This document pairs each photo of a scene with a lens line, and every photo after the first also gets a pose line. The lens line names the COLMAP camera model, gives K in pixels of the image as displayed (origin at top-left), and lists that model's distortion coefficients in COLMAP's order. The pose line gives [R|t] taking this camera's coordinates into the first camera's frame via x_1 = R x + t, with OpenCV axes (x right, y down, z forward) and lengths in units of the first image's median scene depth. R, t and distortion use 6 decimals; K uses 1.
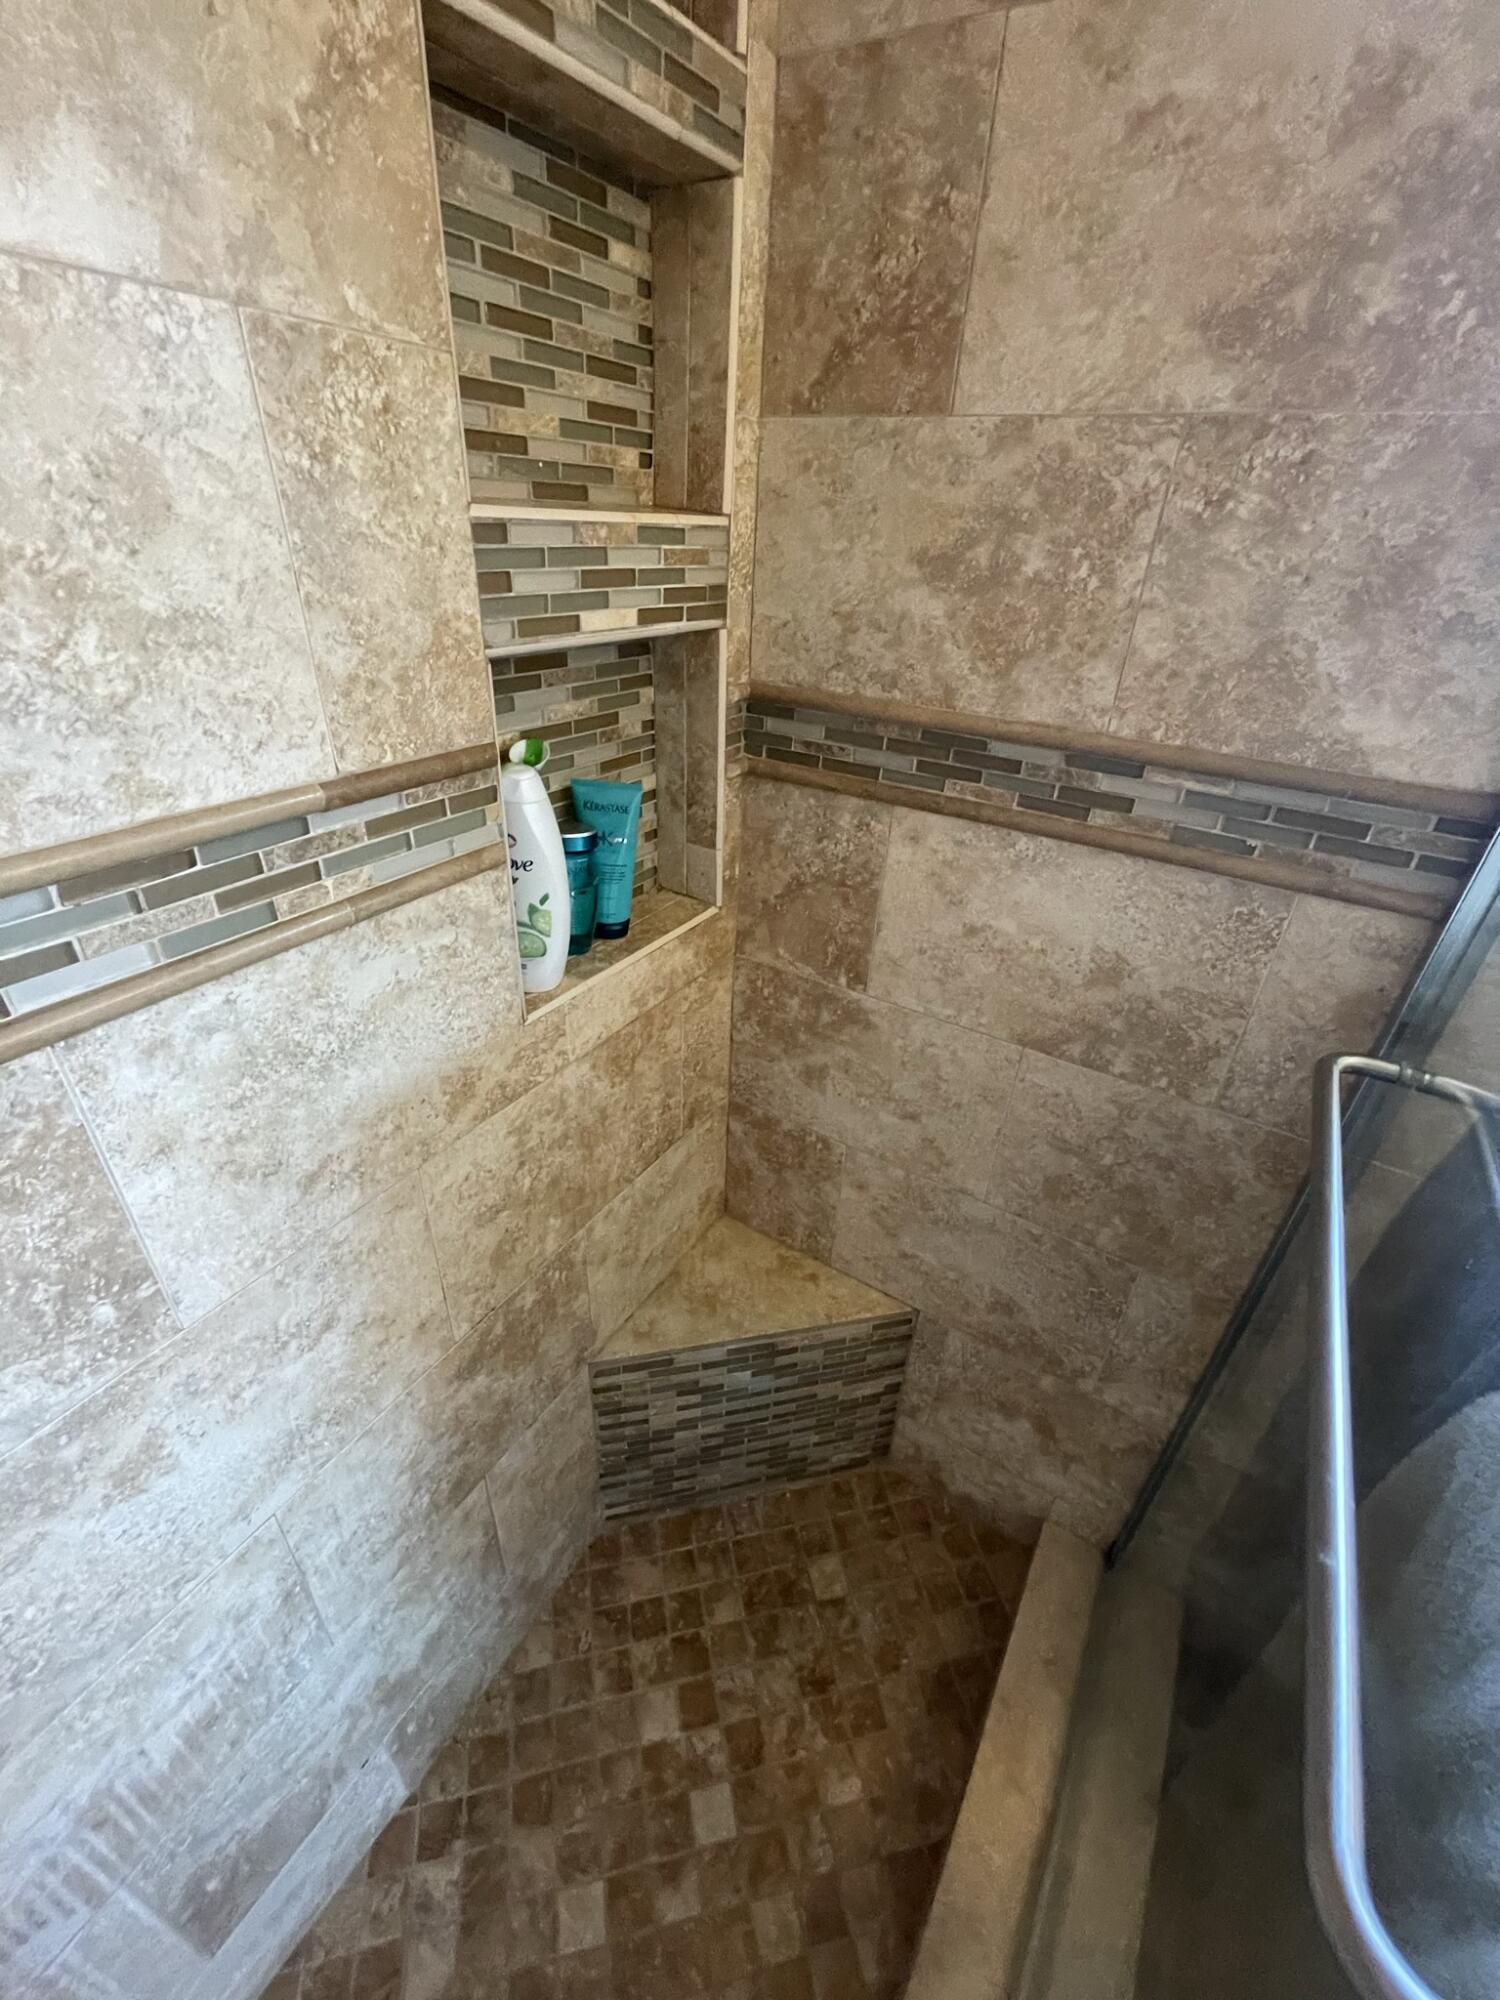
lens RADIAL K [[814.8, 0, 746.7], [0, 814.8, 989.8], [0, 0, 1]] dist [-0.002813, 0.000482]
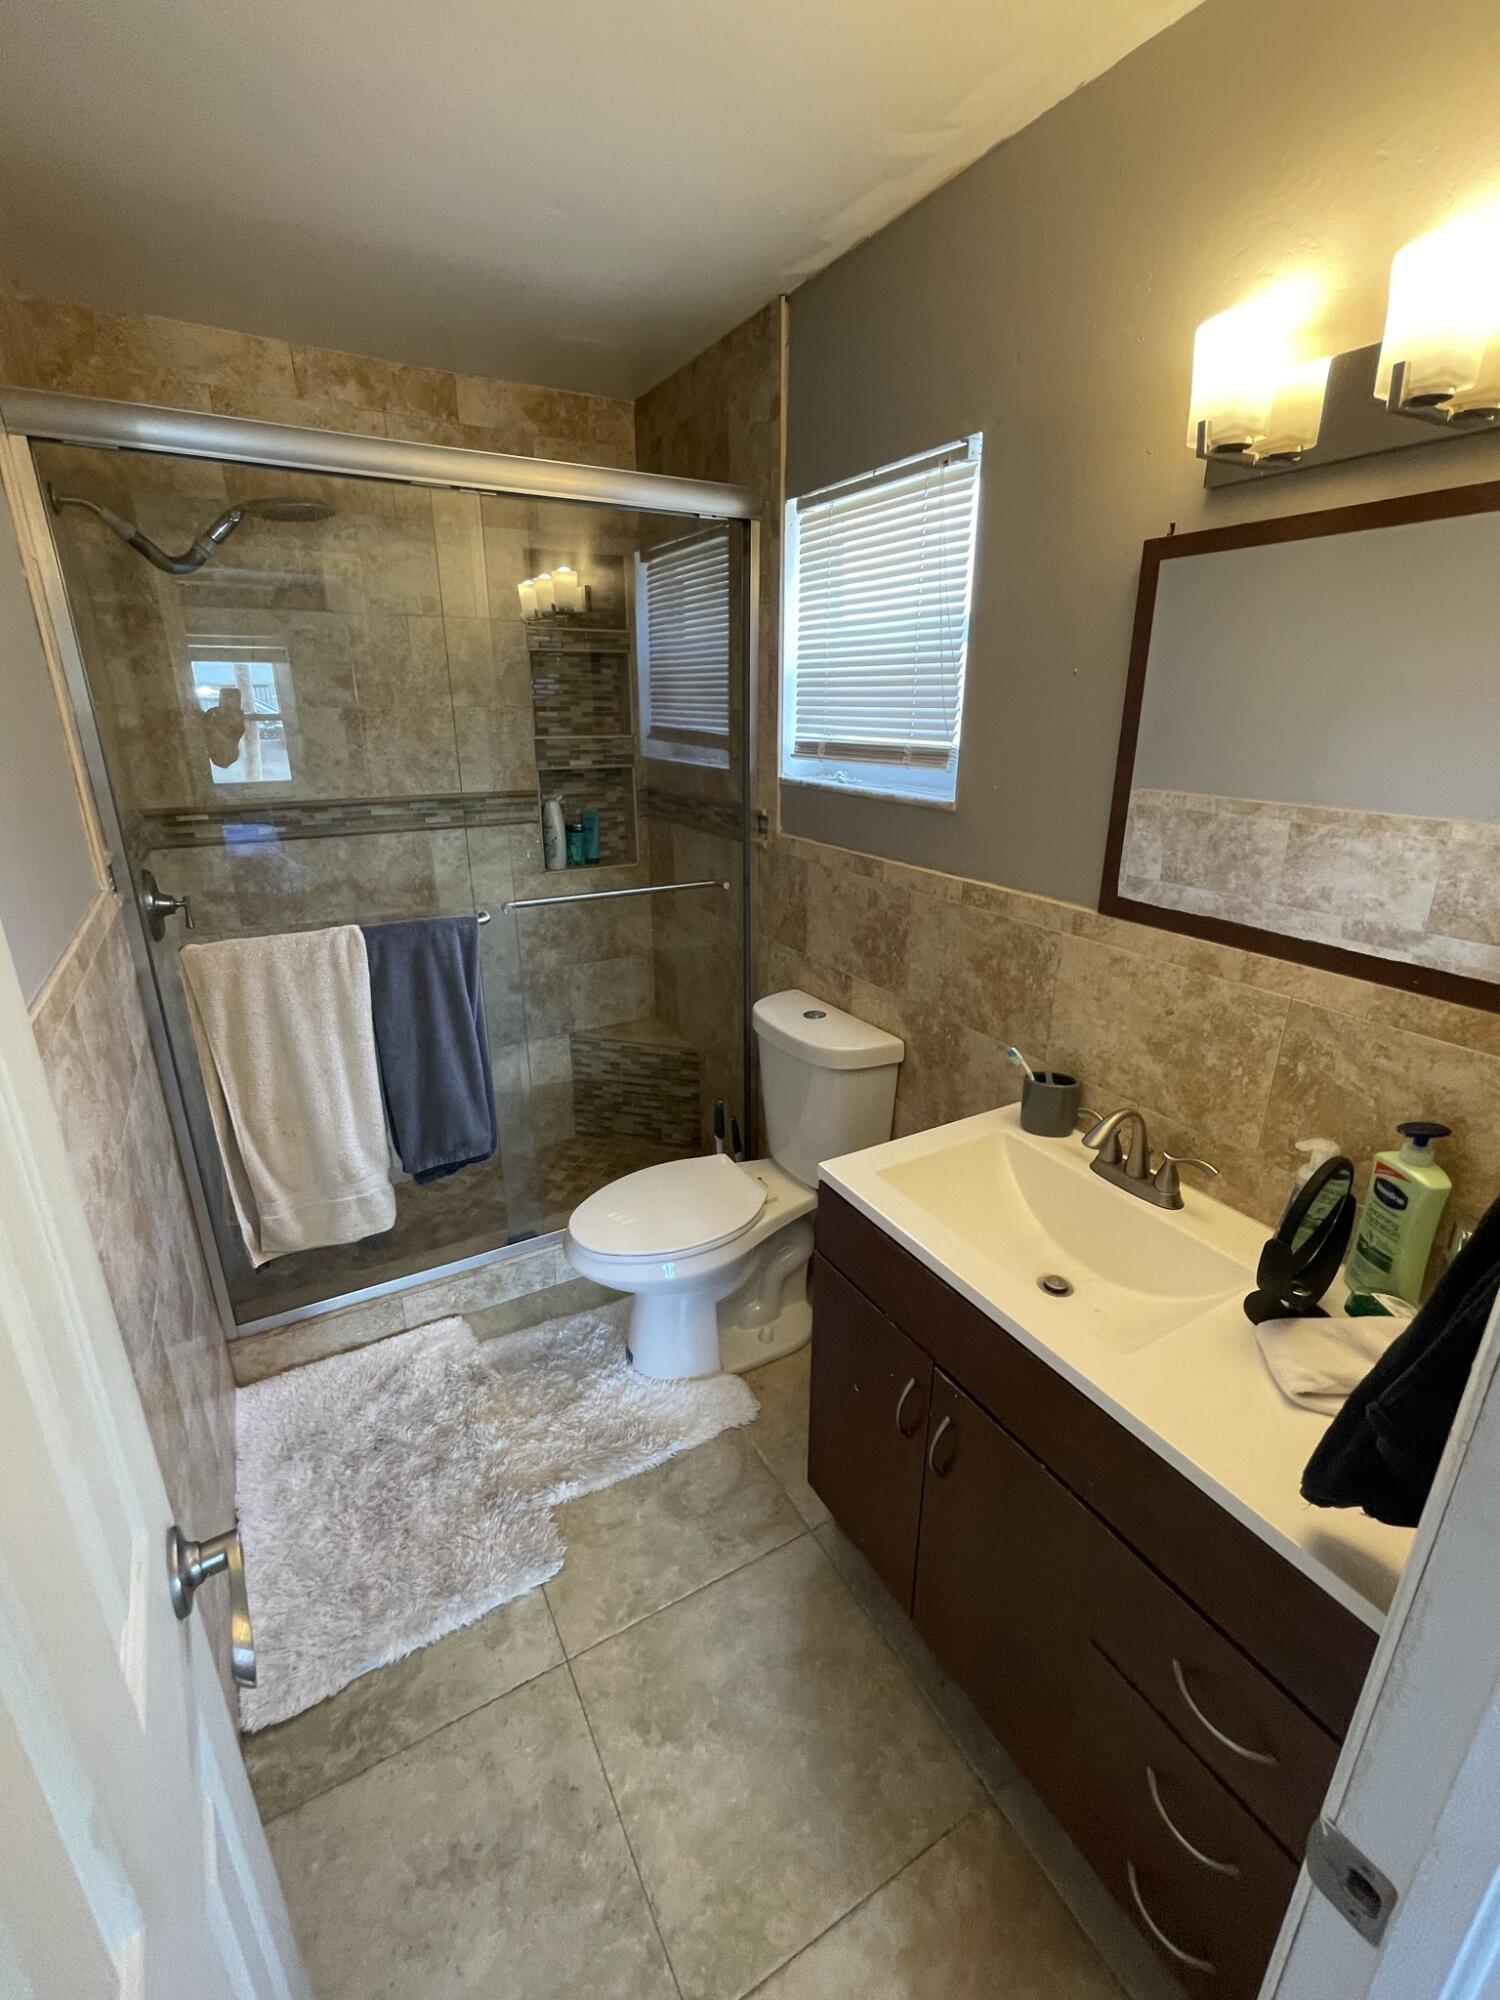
lens RADIAL K [[868.6, 0, 763.0], [0, 868.6, 994.4], [0, 0, 1]] dist [-0.014471, 0.005913]
pose [[0.886802, 0.111896, -0.448399, 2.310670], [-0.202405, 0.966281, -0.159166, 0.958699], [0.415469, 0.231907, 0.879548, -1.756016]]
